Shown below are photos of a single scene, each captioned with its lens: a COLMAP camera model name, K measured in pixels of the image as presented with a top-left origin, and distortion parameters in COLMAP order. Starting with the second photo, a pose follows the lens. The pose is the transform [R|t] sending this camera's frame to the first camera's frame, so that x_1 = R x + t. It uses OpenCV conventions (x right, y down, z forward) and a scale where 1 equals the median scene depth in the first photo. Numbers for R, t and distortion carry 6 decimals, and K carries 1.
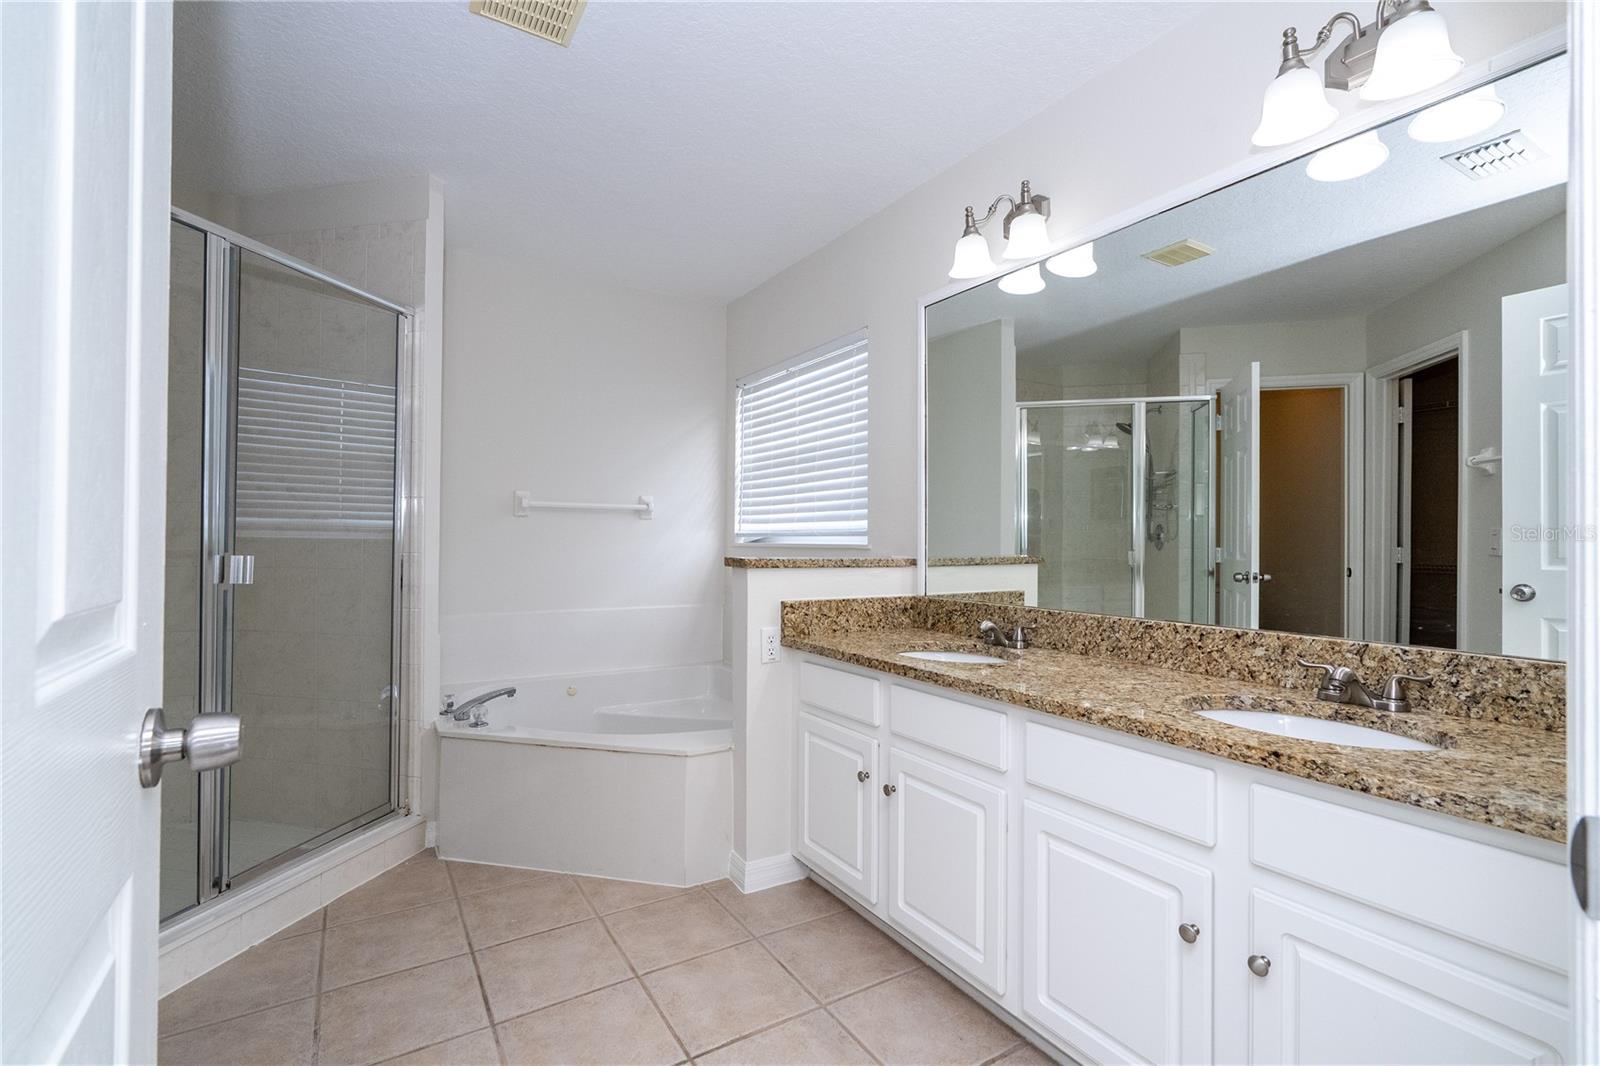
lens RADIAL K [[713.4, 0, 808.4], [0, 713.4, 534.2], [0, 0, 1]] dist [0.000397, 0.000523]
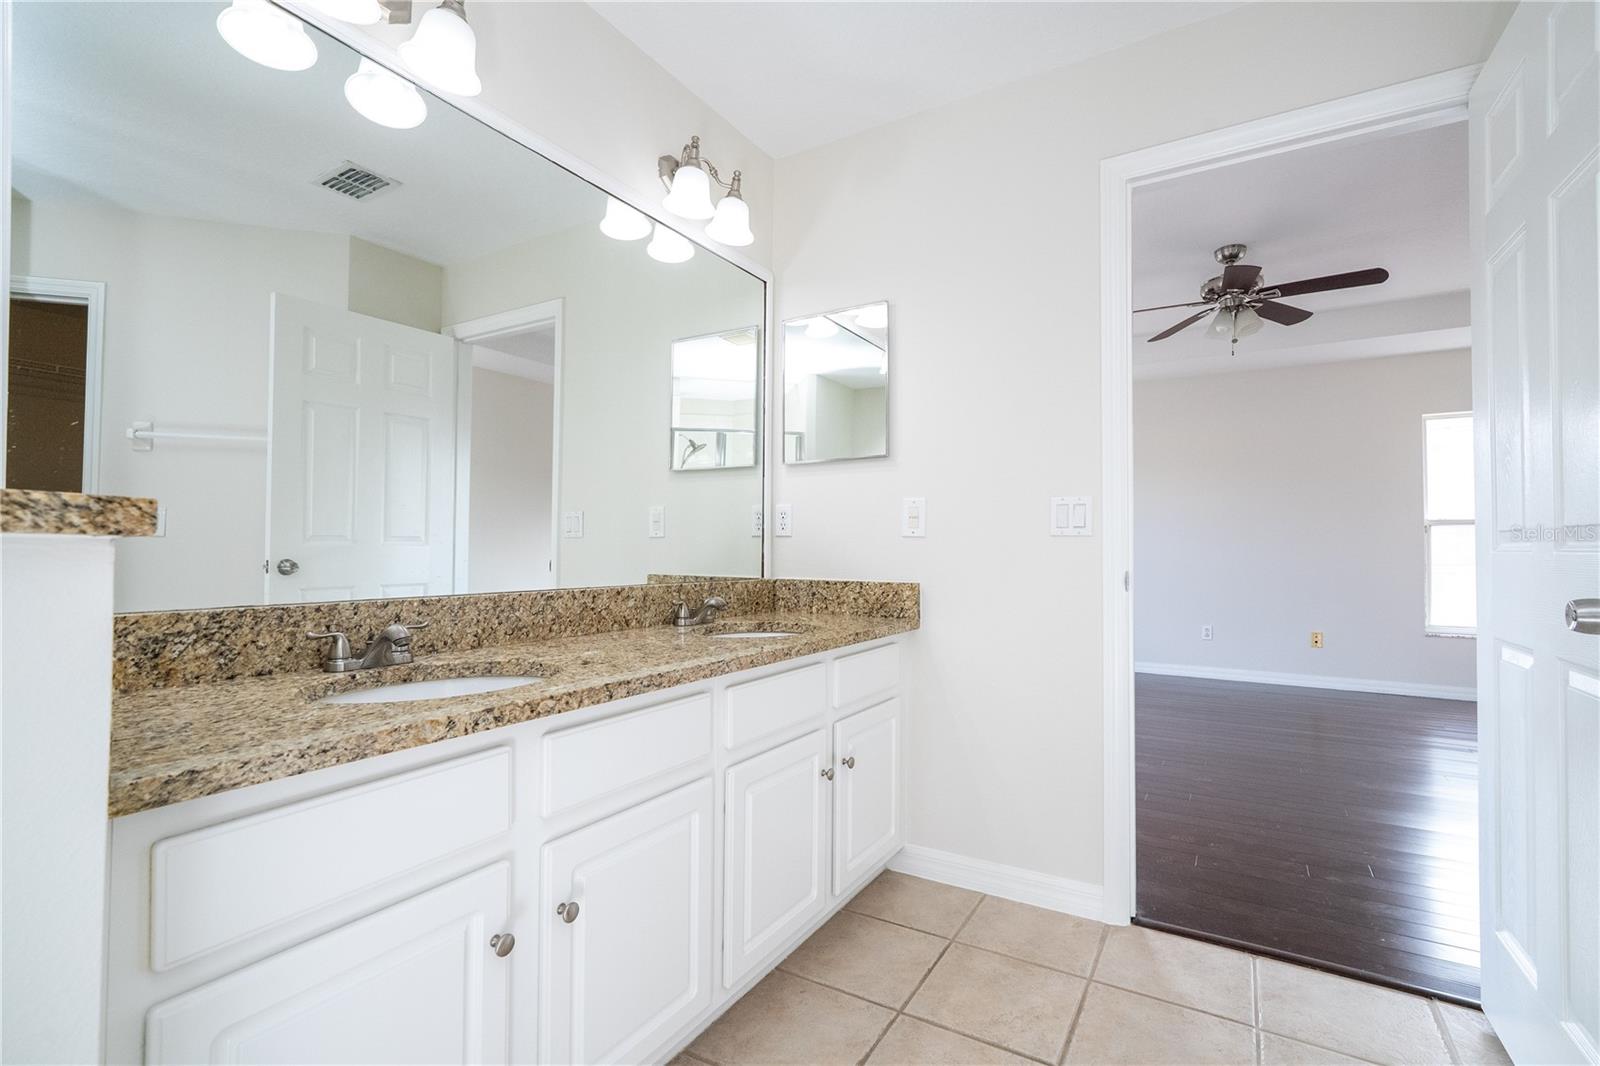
lens RADIAL K [[713.4, 0, 808.4], [0, 713.4, 534.2], [0, 0, 1]] dist [0.000397, 0.000523]
pose [[-0.436962, 0.008512, 0.899439, -0.512104], [-0.018389, 0.999662, -0.018395, 0.057127], [-0.899292, -0.024578, -0.436658, 1.102031]]
